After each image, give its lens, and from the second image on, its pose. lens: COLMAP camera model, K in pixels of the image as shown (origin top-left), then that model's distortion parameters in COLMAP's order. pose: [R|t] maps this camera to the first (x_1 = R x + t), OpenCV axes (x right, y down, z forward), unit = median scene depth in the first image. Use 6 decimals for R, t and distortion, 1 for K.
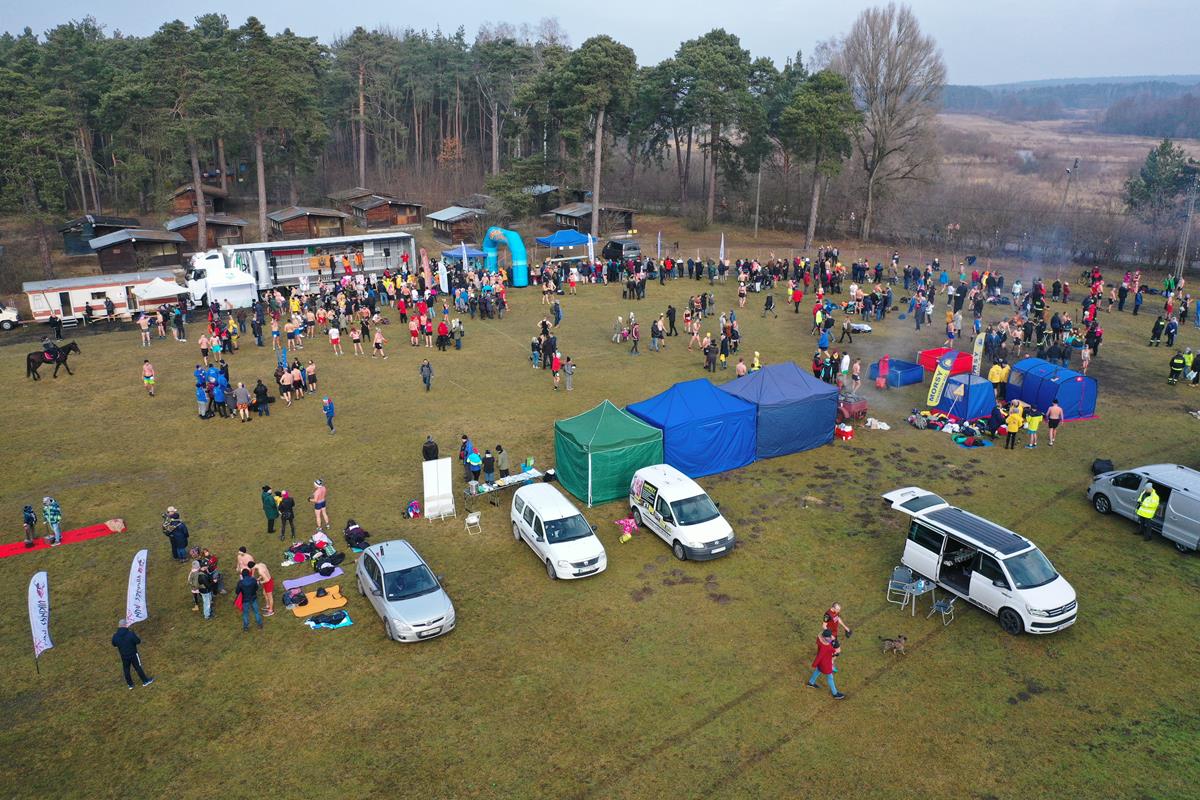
lens RADIAL K [[943.0, 0, 596.3], [0, 943.0, 395.6], [0, 0, 1]] dist [-0.010019, -0.000654]
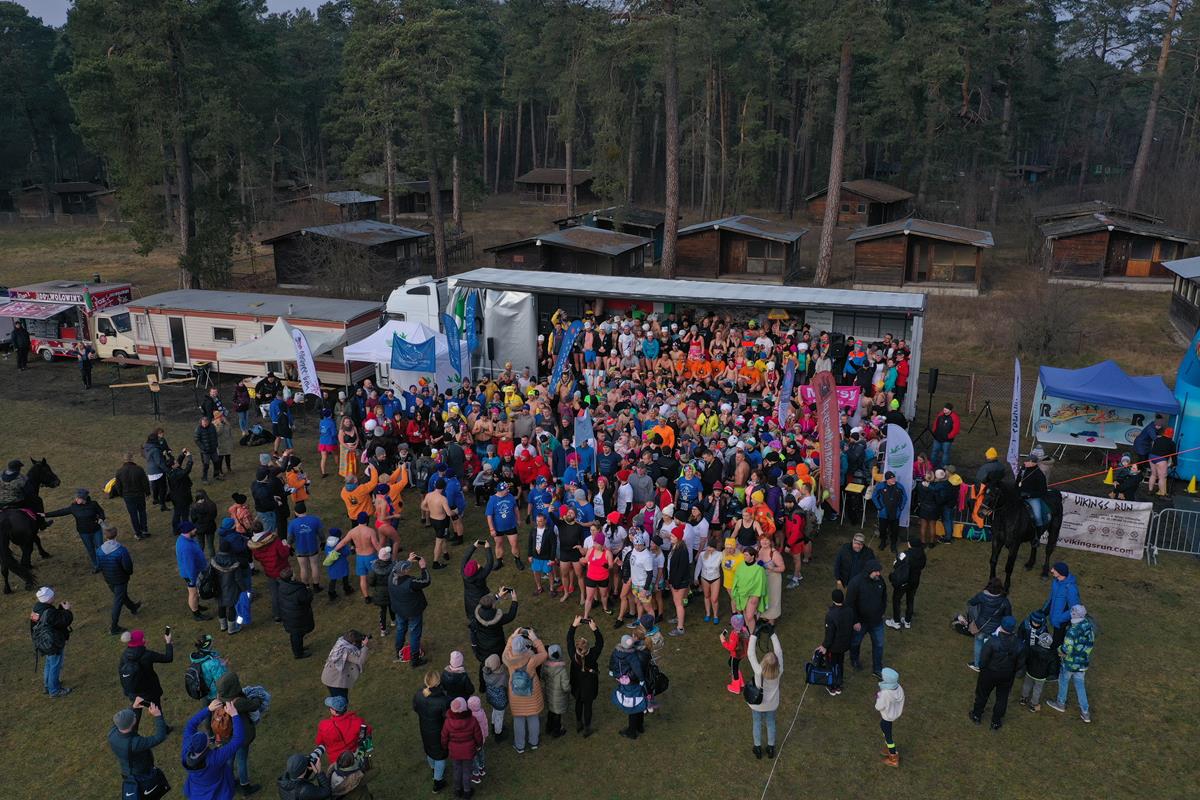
lens RADIAL K [[943.0, 0, 595.5], [0, 943.0, 398.4], [0, 0, 1]] dist [-0.010019, -0.000654]
pose [[0.633859, 0.218897, -0.741827, -0.015371], [-0.235461, 0.968203, 0.084505, -0.138783], [0.736737, 0.121107, 0.665246, 0.693225]]
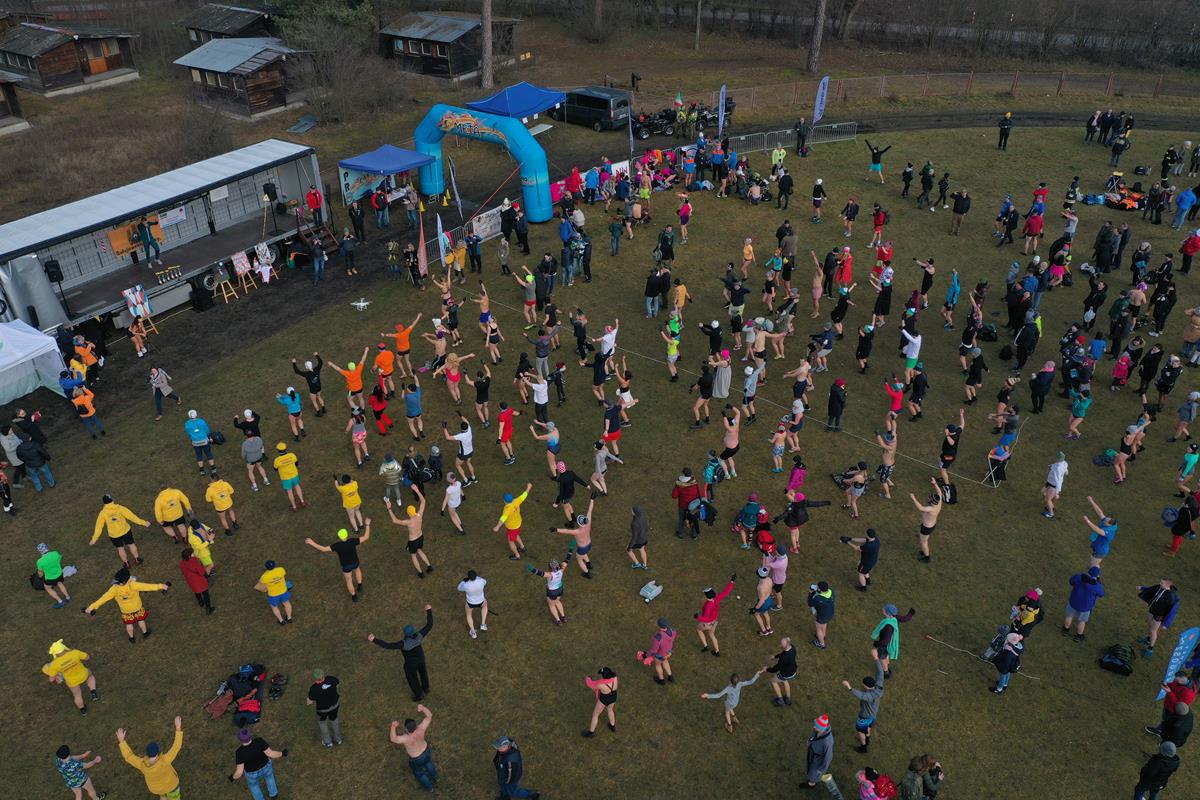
lens RADIAL K [[943.0, 0, 597.9], [0, 943.0, 399.1], [0, 0, 1]] dist [-0.010019, -0.000654]
pose [[0.902034, -0.231048, 0.364625, -0.267816], [0.130768, 0.951265, 0.279276, -0.161395], [-0.411381, -0.204235, 0.888287, 0.465461]]
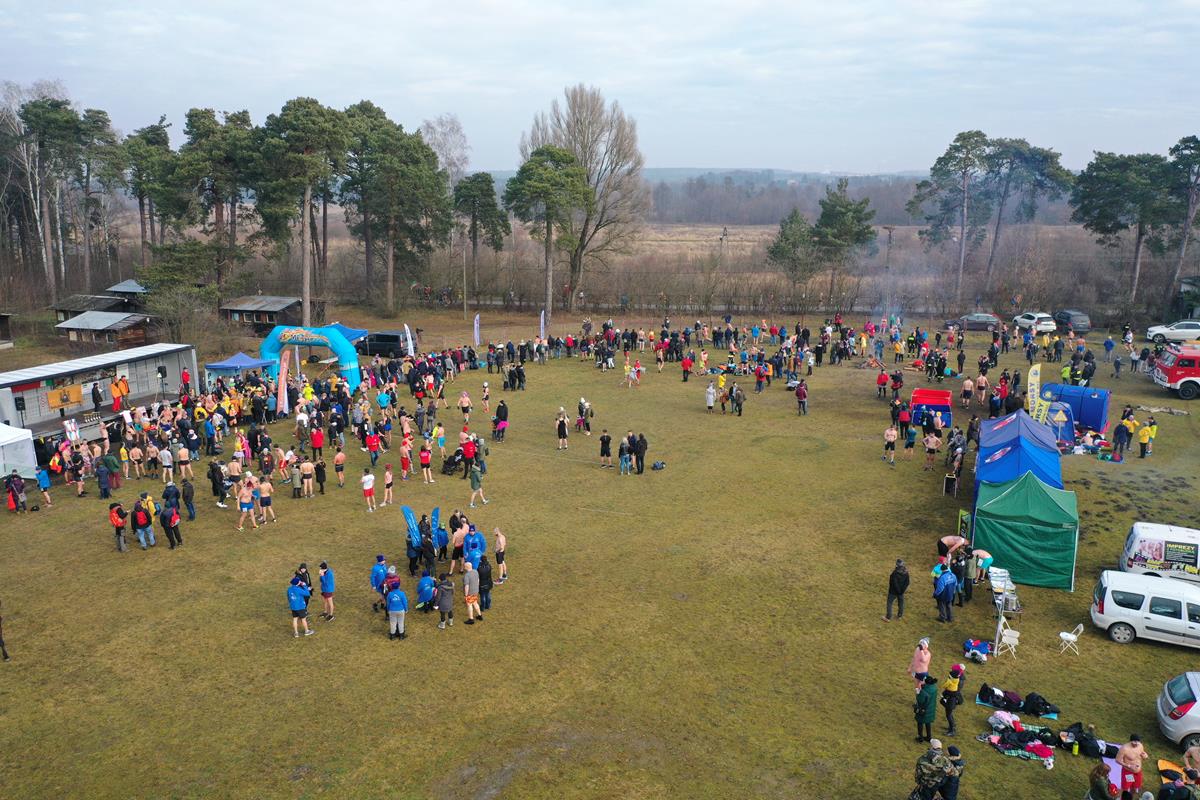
lens RADIAL K [[943.0, 0, 594.5], [0, 943.0, 401.1], [0, 0, 1]] dist [-0.010019, -0.000654]
pose [[0.789978, -0.130321, 0.599125, -0.387312], [0.181522, 0.983056, -0.025513, -0.051943], [-0.585648, 0.128909, 0.800249, 0.238055]]
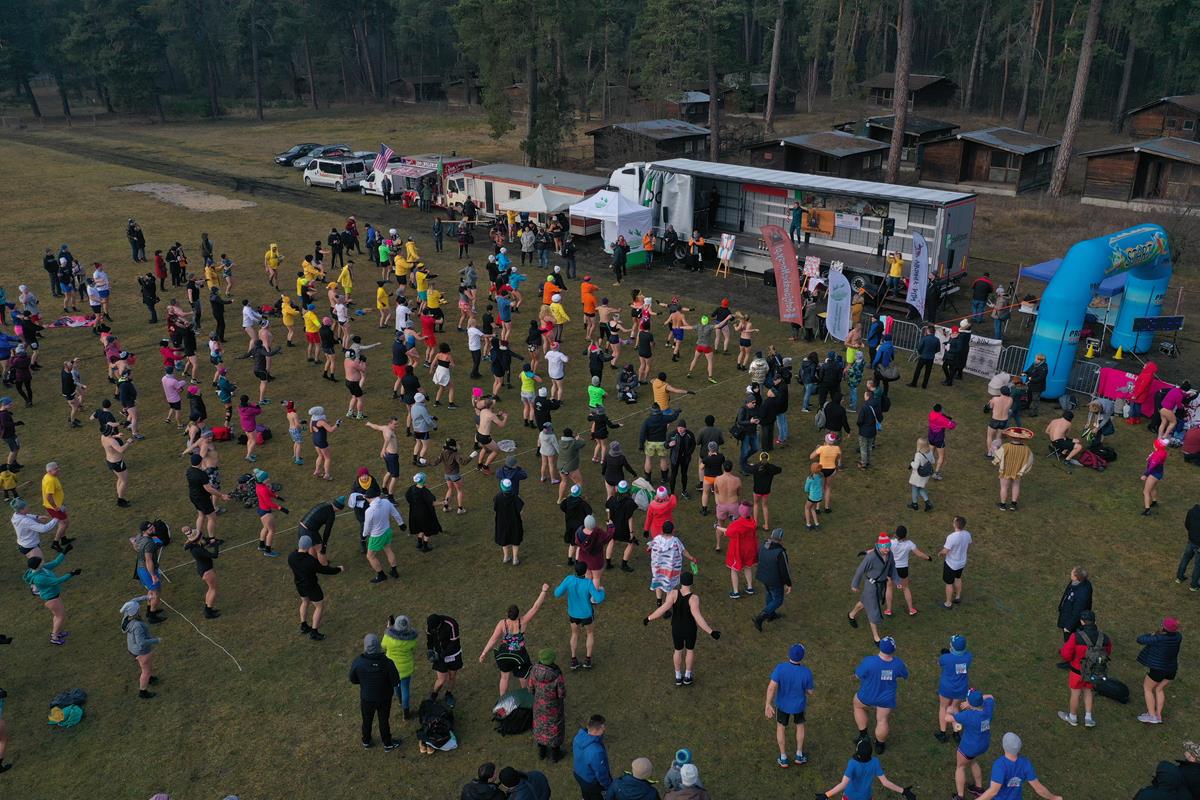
lens RADIAL K [[943.0, 0, 595.9], [0, 943.0, 398.9], [0, 0, 1]] dist [-0.010019, -0.000654]
pose [[0.260995, 0.363736, -0.894191, 0.188894], [-0.286418, 0.913764, 0.288098, -0.164439], [0.921871, 0.180920, 0.342668, 0.707513]]
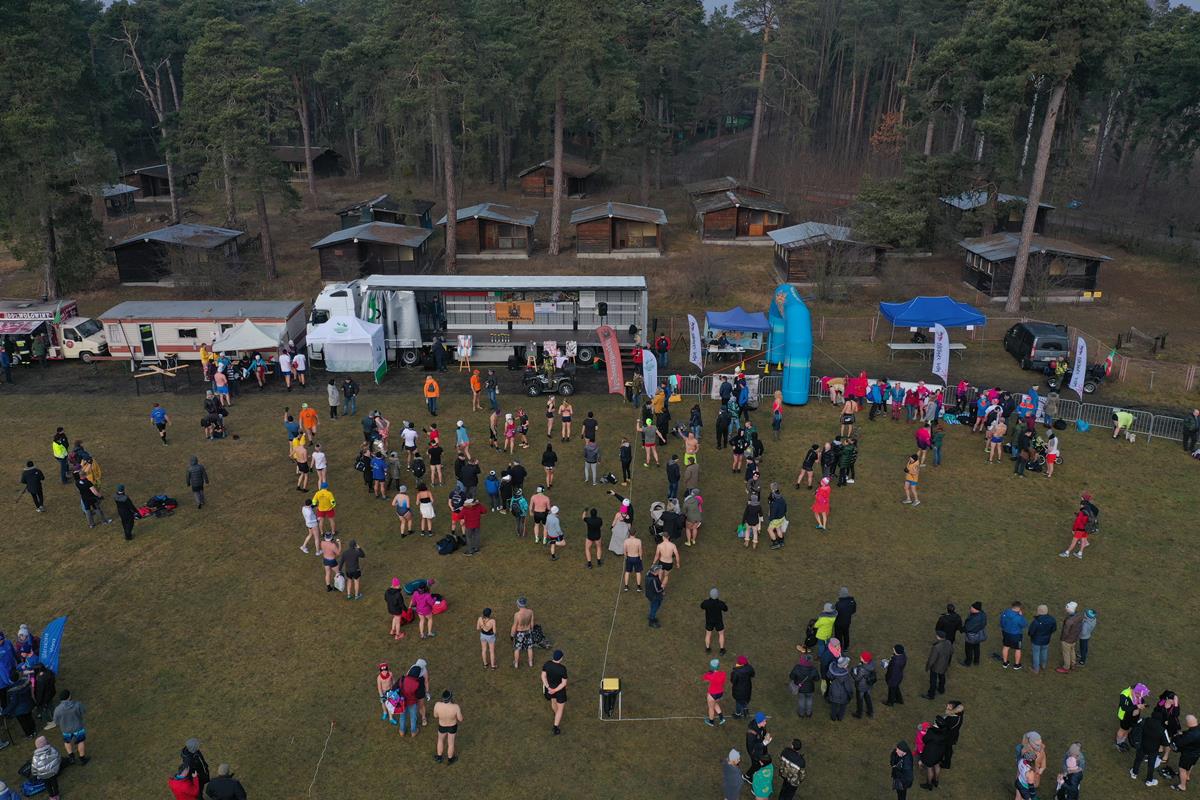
lens RADIAL K [[943.0, 0, 596.5], [0, 943.0, 397.7], [0, 0, 1]] dist [-0.010019, -0.000654]
pose [[0.858749, 0.179781, -0.479822, 0.085458], [-0.159736, 0.983690, 0.082689, -0.142929], [0.486862, 0.005636, 0.873461, 0.441700]]
